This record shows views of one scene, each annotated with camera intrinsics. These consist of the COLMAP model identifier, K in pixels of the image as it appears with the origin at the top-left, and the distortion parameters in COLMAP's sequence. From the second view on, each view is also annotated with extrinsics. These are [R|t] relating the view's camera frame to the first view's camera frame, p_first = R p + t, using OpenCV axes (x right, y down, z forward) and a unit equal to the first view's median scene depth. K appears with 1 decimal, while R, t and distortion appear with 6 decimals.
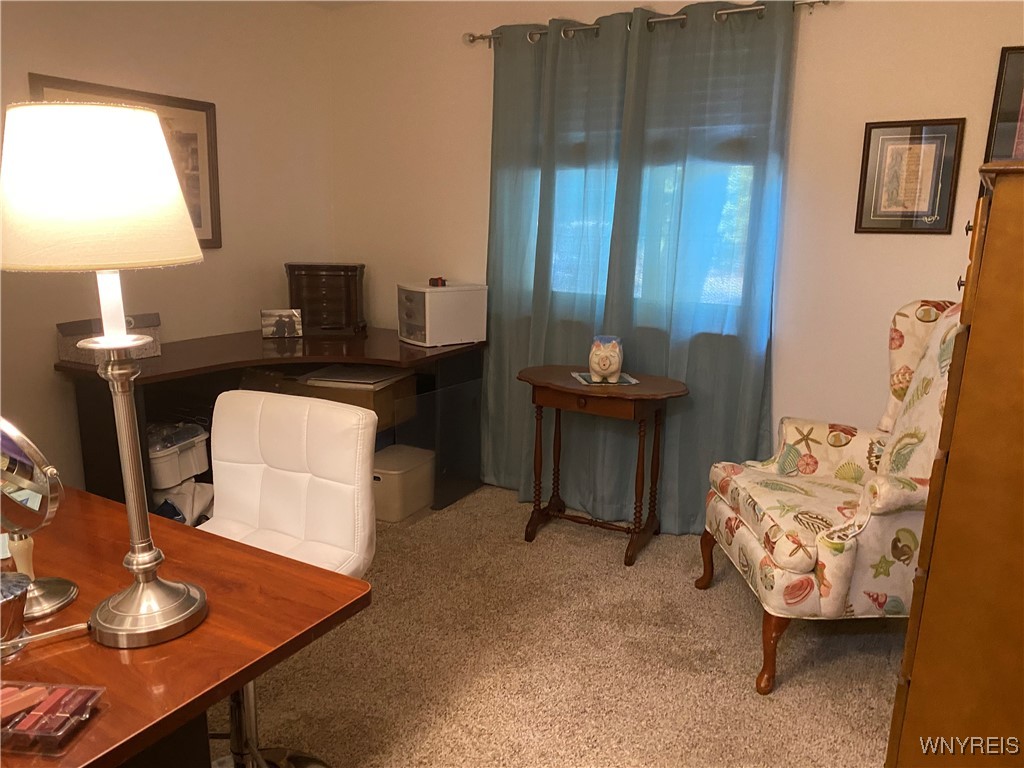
lens RADIAL K [[785.0, 0, 513.1], [0, 785.0, 385.8], [0, 0, 1]] dist [0.007823, -0.003440]
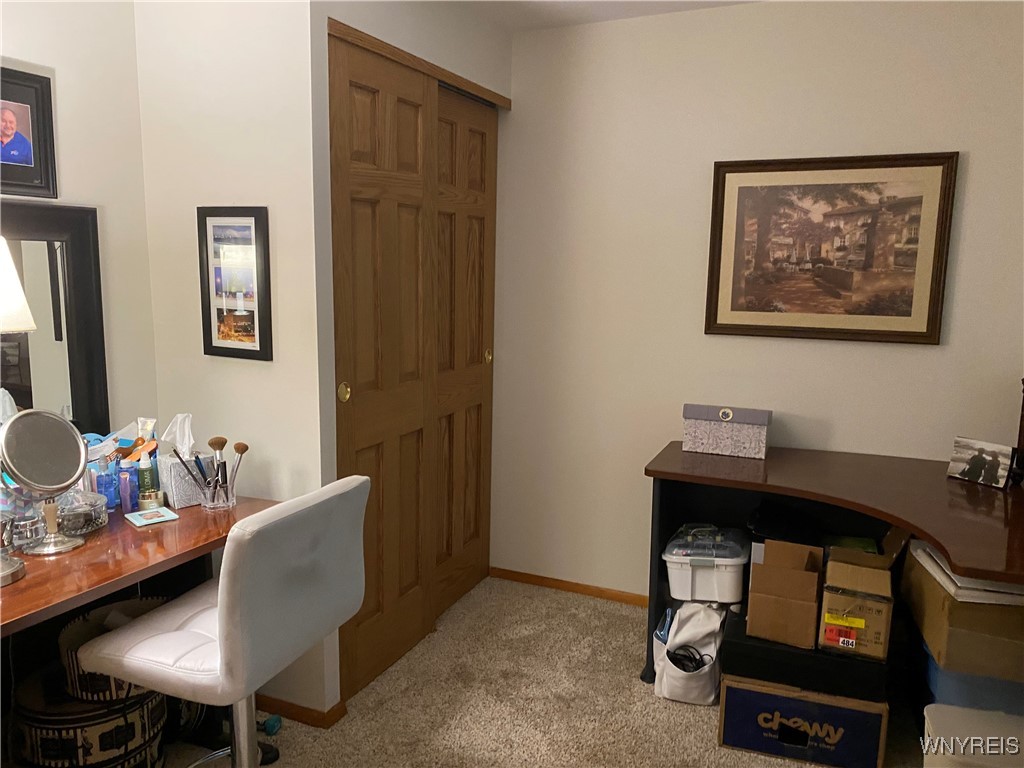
lens RADIAL K [[785.0, 0, 514.0], [0, 785.0, 384.5], [0, 0, 1]] dist [0.007823, -0.003440]
pose [[0.117228, 0.113141, -0.986639, 0.323001], [-0.219302, 0.971913, 0.085396, -0.119093], [0.968589, 0.206361, 0.138748, 0.539205]]
